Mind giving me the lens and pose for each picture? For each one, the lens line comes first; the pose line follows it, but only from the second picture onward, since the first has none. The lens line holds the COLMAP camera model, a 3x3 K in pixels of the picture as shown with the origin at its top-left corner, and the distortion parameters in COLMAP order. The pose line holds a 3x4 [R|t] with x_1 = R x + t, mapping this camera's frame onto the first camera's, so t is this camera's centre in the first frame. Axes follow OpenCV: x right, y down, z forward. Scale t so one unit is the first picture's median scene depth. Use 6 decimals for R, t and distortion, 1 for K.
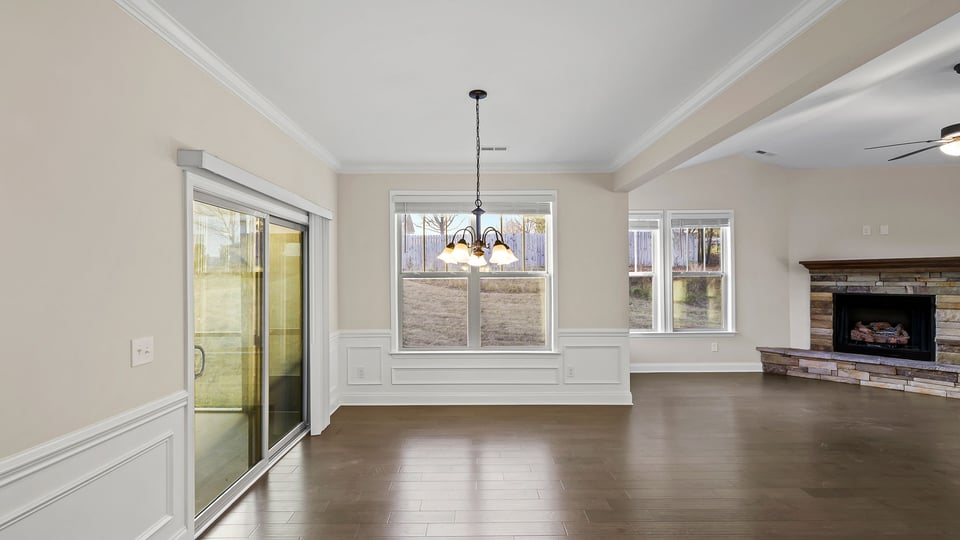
lens RADIAL K [[413.8, 0, 478.9], [0, 413.8, 274.8], [0, 0, 1]] dist [0.016288, 0.000401]
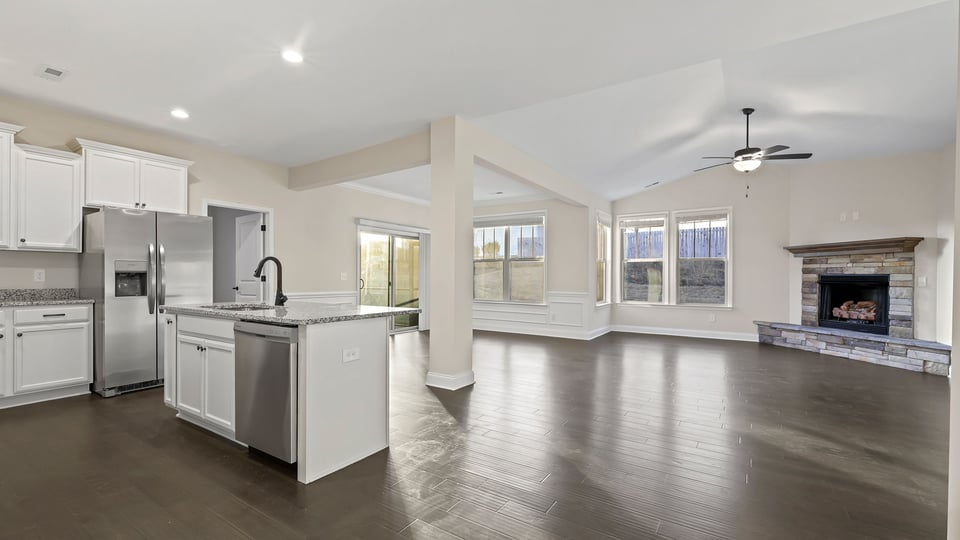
lens RADIAL K [[404.5, 0, 481.7], [0, 404.5, 264.7], [0, 0, 1]] dist [0.010075, -0.000412]
pose [[0.829244, -0.006540, -0.558849, 0.728130], [-0.007168, 0.999725, -0.022335, 0.049860], [0.558841, 0.022527, 0.828969, -0.419547]]
